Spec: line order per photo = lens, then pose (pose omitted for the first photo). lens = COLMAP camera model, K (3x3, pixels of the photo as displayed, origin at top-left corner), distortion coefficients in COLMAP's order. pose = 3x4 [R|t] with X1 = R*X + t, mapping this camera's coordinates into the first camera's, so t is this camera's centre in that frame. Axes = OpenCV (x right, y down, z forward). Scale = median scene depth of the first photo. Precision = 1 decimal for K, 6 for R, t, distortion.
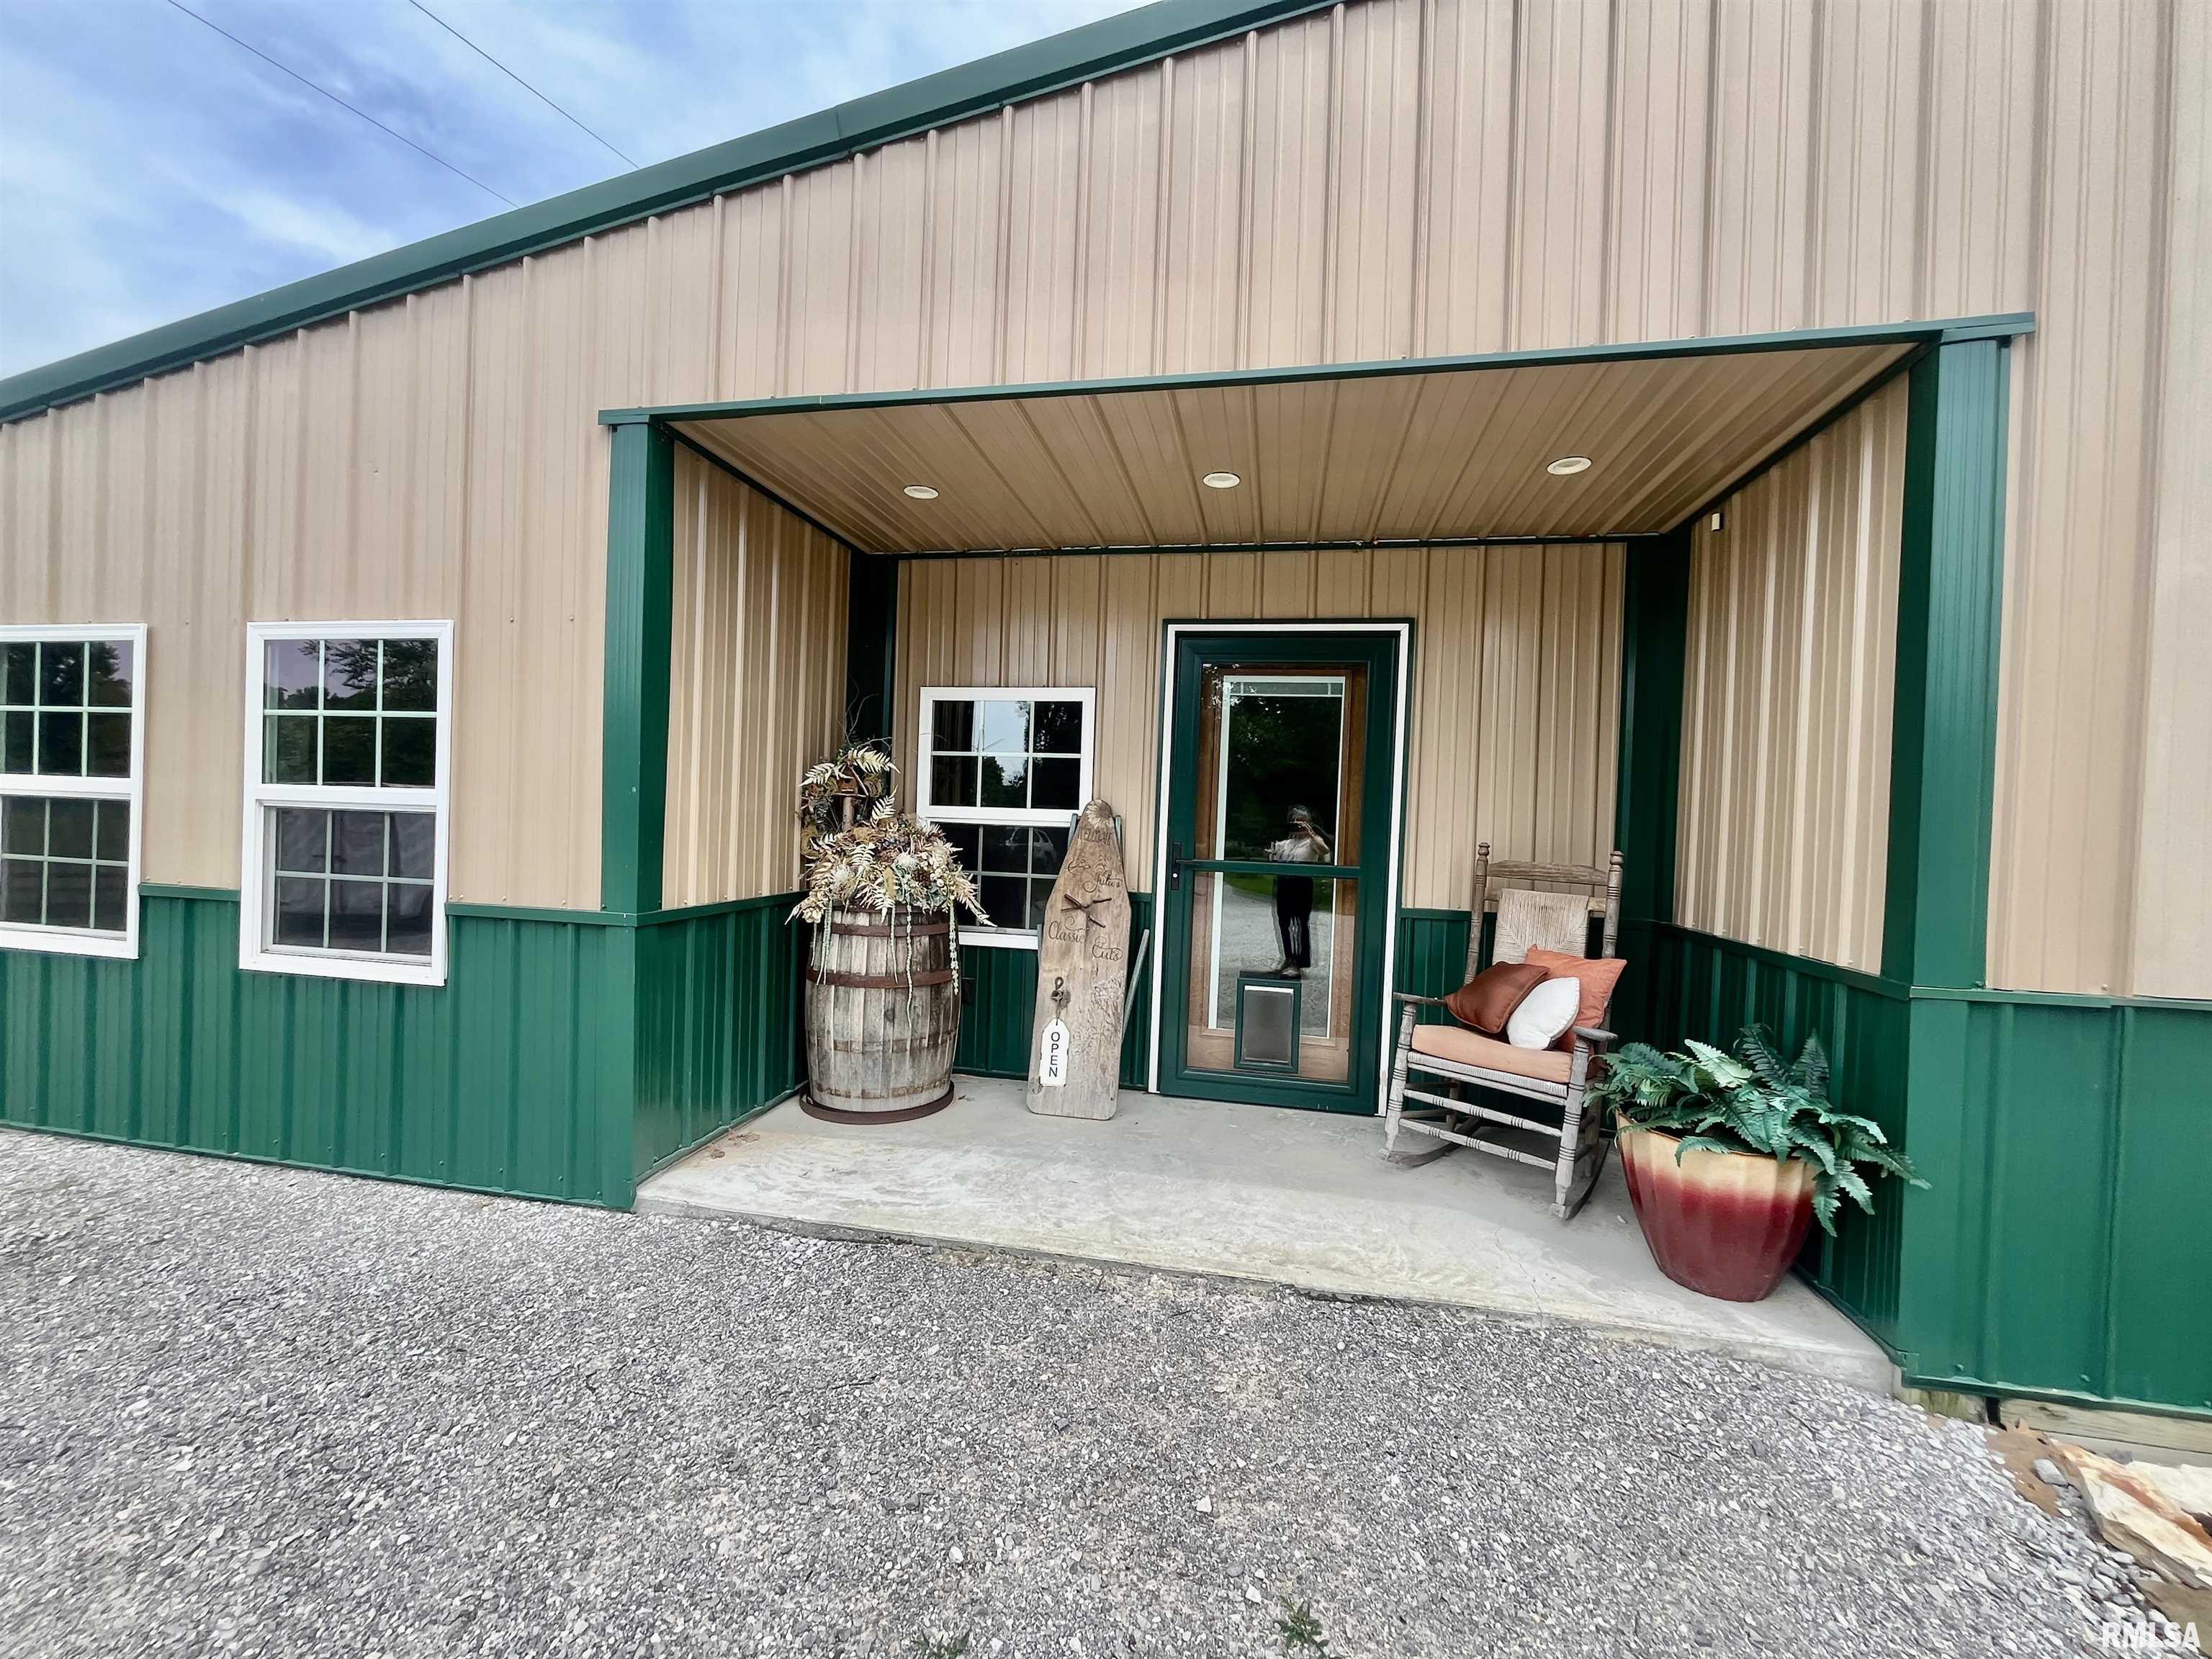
lens RADIAL K [[899.6, 0, 1098.4], [0, 899.6, 832.4], [0, 0, 1]] dist [0.000313, 0.000173]
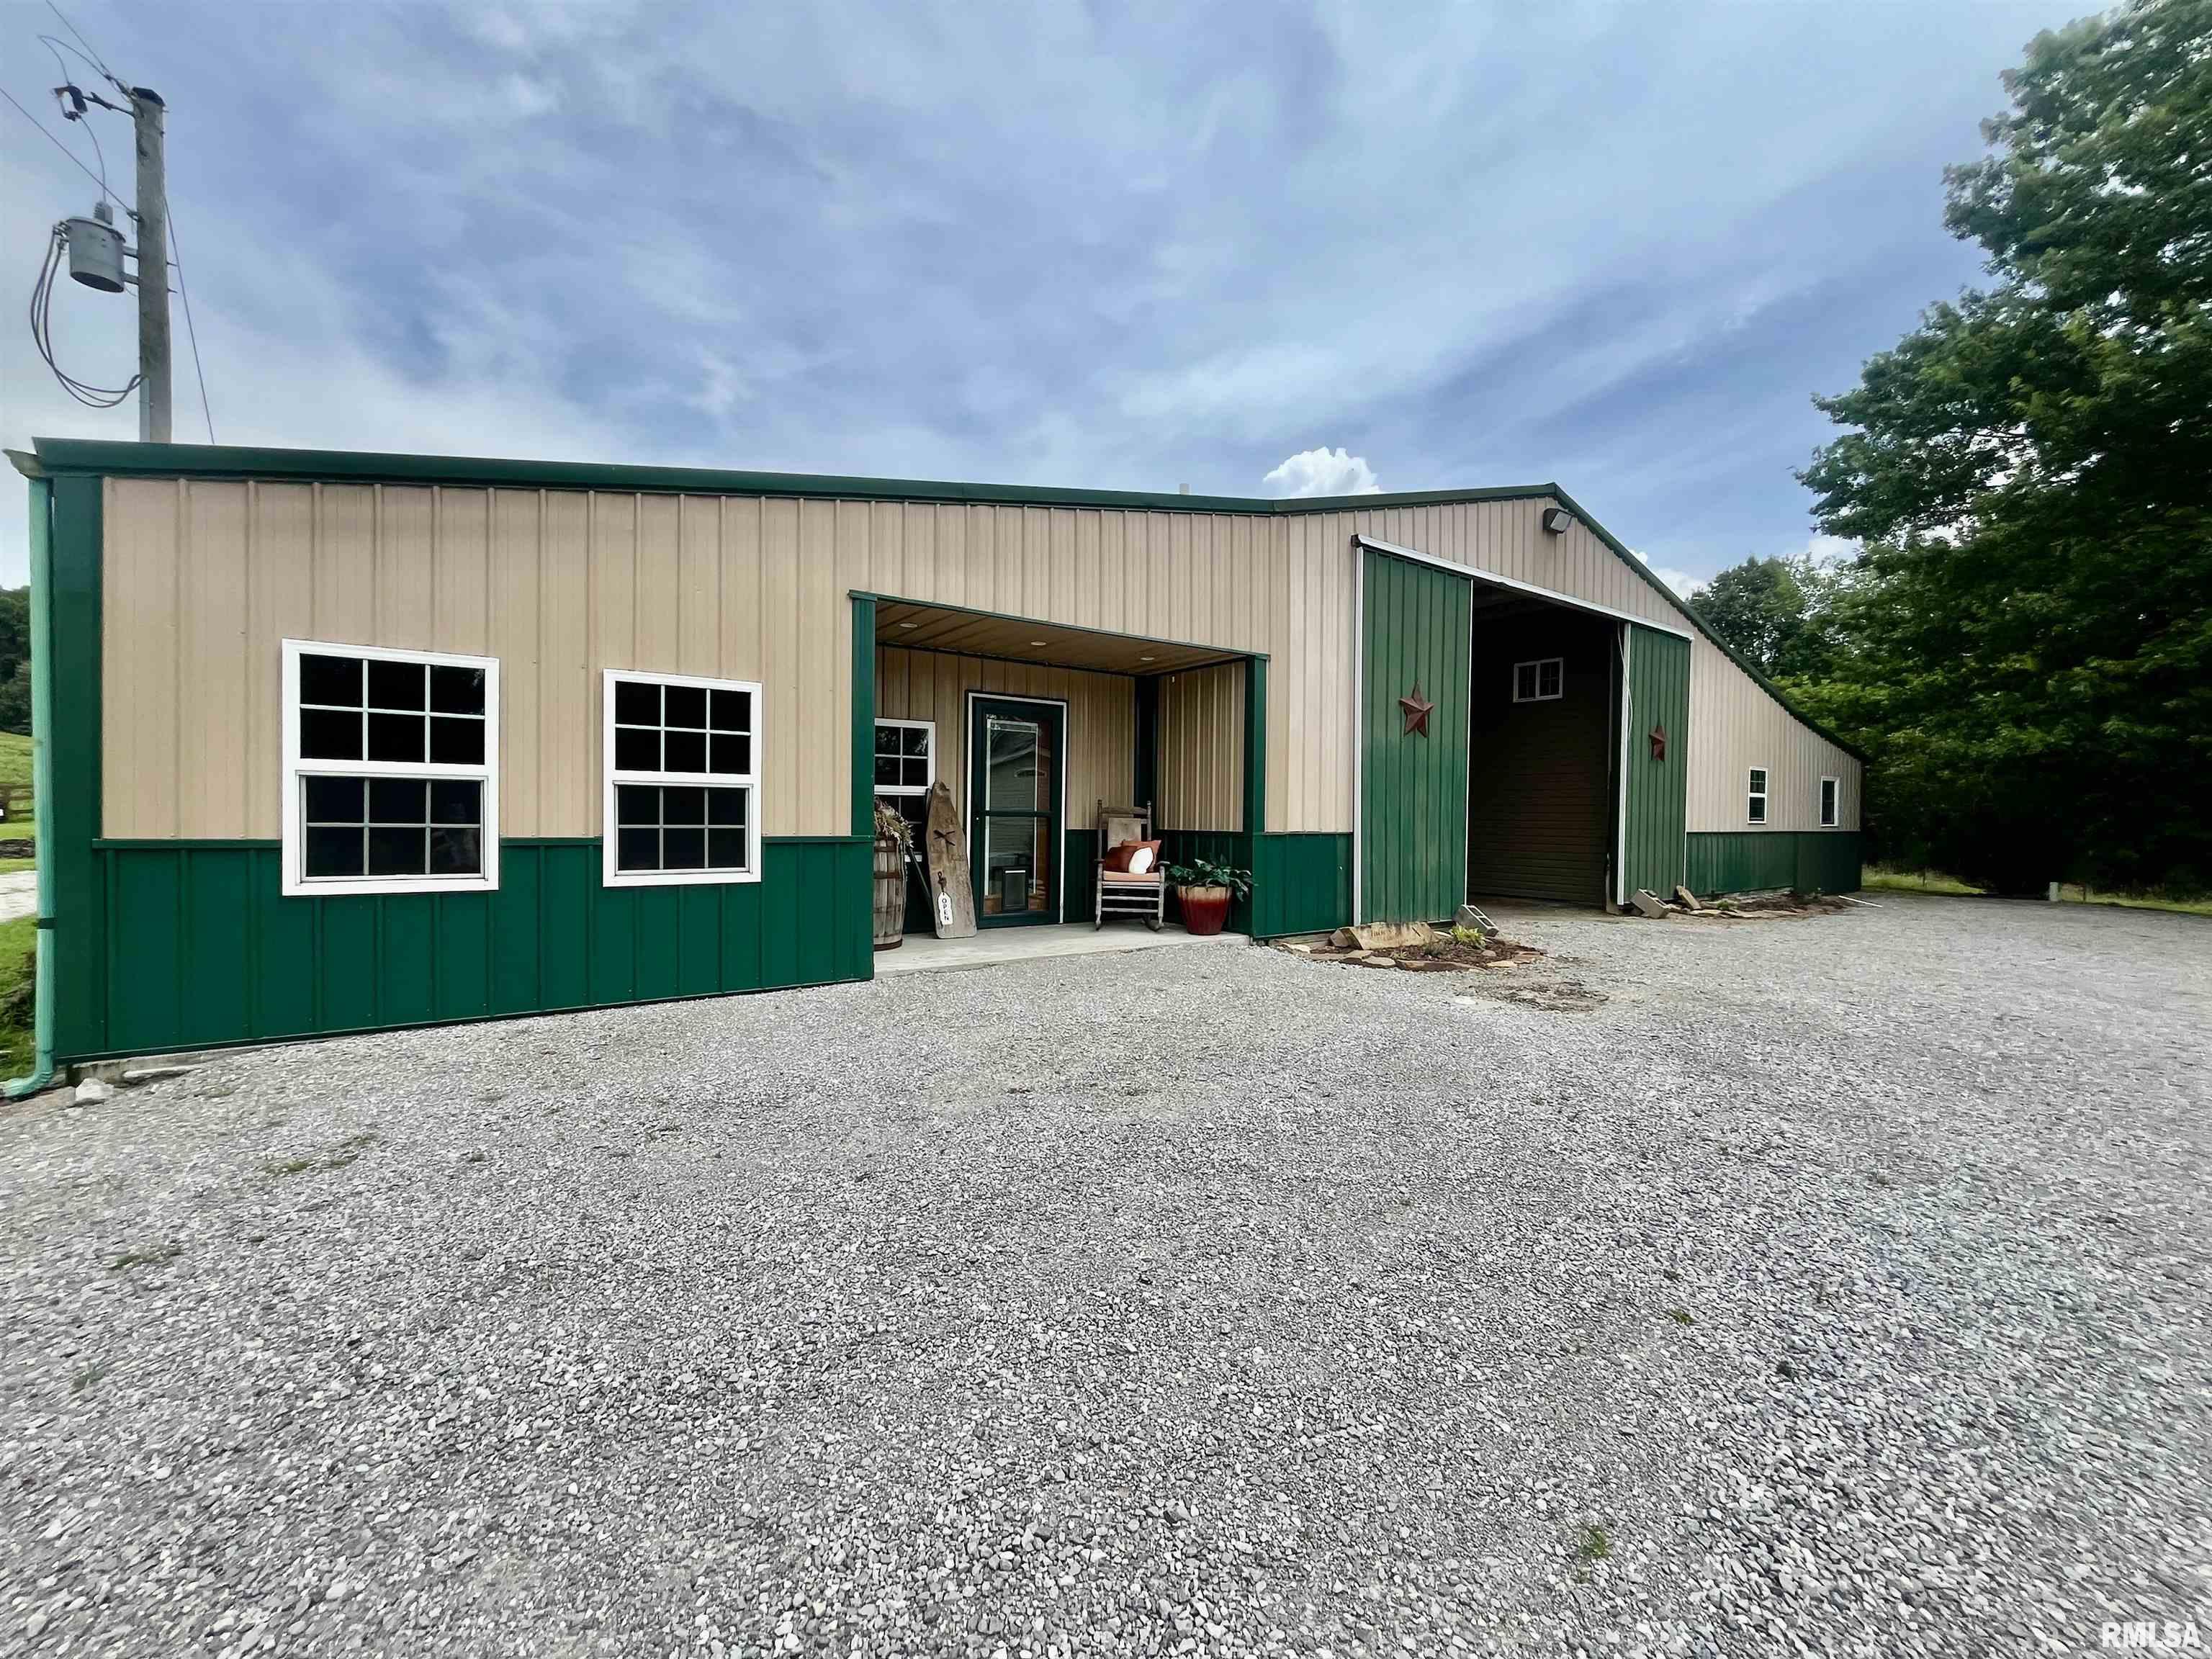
lens RADIAL K [[899.6, 0, 1098.4], [0, 899.6, 832.4], [0, 0, 1]] dist [0.000313, 0.000173]
pose [[0.685076, -0.040048, 0.727370, -1.497685], [0.024598, 0.999190, 0.031847, 0.026386], [-0.728056, -0.003926, 0.685507, -0.721650]]
